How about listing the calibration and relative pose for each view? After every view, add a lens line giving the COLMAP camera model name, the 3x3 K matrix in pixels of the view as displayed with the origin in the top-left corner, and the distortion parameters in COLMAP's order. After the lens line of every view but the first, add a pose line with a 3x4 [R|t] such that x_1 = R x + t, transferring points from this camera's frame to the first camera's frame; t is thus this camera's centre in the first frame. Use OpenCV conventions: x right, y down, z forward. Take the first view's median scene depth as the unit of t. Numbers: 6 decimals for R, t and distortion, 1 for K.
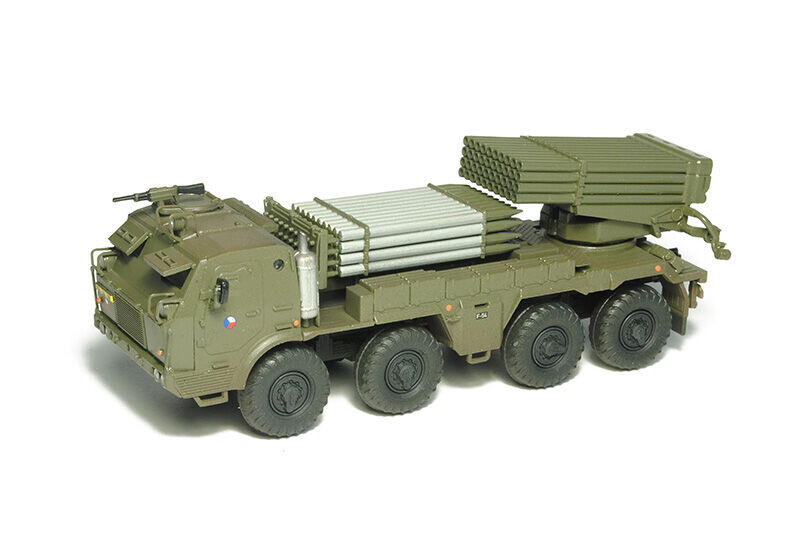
lens RADIAL K [[1876.3, 0, 400.0], [0, 1876.3, 268.5], [0, 0, 1]] dist [0.434802, -0.035435]
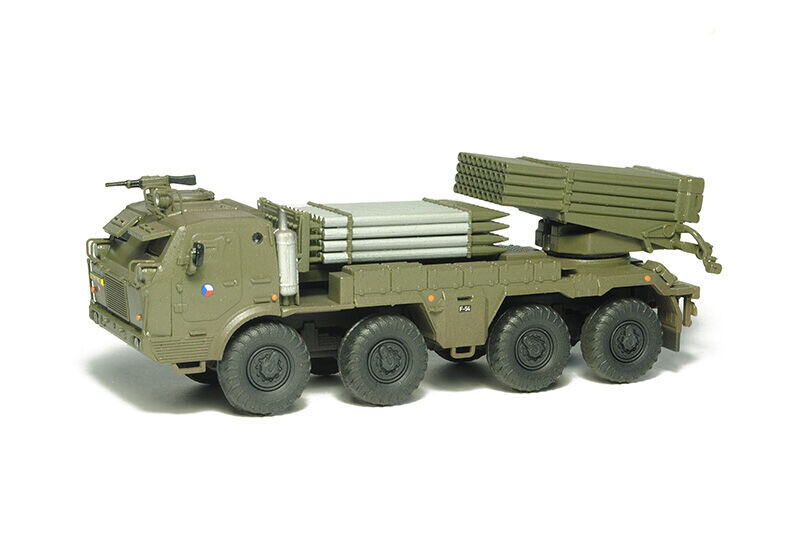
lens RADIAL K [[1876.3, 0, 400.0], [0, 1876.3, 268.5], [0, 0, 1]] dist [0.434802, -0.035435]
pose [[0.996684, 0.003392, -0.081294, 0.091359], [-0.016648, 0.986495, -0.162943, 0.170170], [0.079643, 0.163756, 0.983281, -0.004793]]
